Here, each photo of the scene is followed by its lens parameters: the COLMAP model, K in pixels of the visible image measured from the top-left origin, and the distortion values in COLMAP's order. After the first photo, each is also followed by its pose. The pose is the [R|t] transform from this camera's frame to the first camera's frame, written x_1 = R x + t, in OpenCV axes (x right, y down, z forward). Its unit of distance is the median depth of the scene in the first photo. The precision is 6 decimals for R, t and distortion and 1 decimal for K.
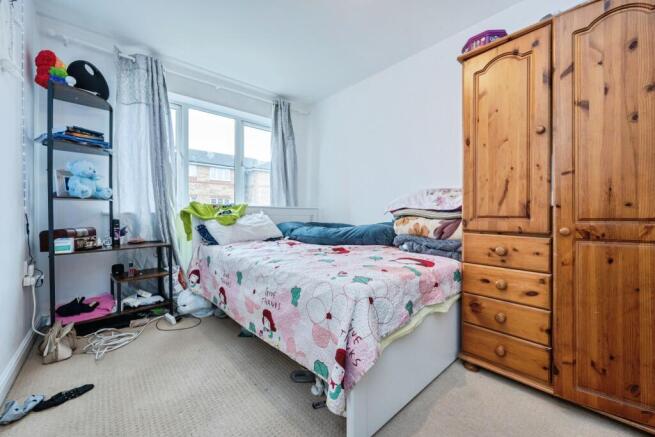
lens RADIAL K [[261.2, 0, 328.8], [0, 261.2, 214.6], [0, 0, 1]] dist [-0.000752, -0.000439]
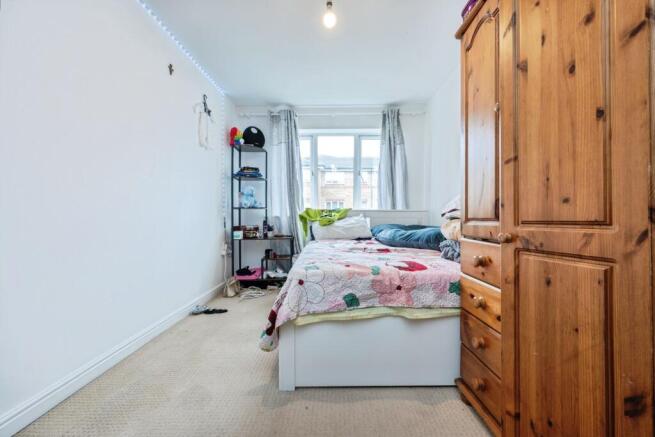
lens RADIAL K [[272.4, 0, 329.5], [0, 272.4, 214.3], [0, 0, 1]] dist [-0.002887, 0.000079]
pose [[0.740954, -0.010139, -0.671479, 0.632663], [0.002171, 0.999917, -0.012703, 0.002228], [0.671552, 0.007955, 0.740914, 0.040575]]
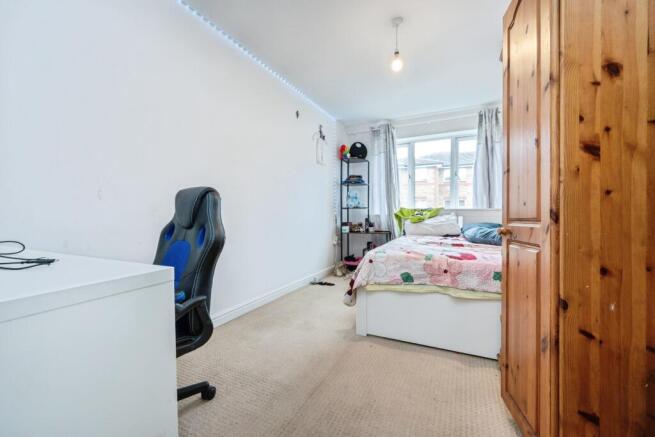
lens RADIAL K [[261.2, 0, 328.2], [0, 261.2, 214.2], [0, 0, 1]] dist [-0.000752, -0.000439]
pose [[0.376713, -0.005543, -0.926314, 0.944220], [-0.003300, 0.999968, -0.007326, 0.004099], [0.926324, 0.005817, 0.376682, 0.005210]]
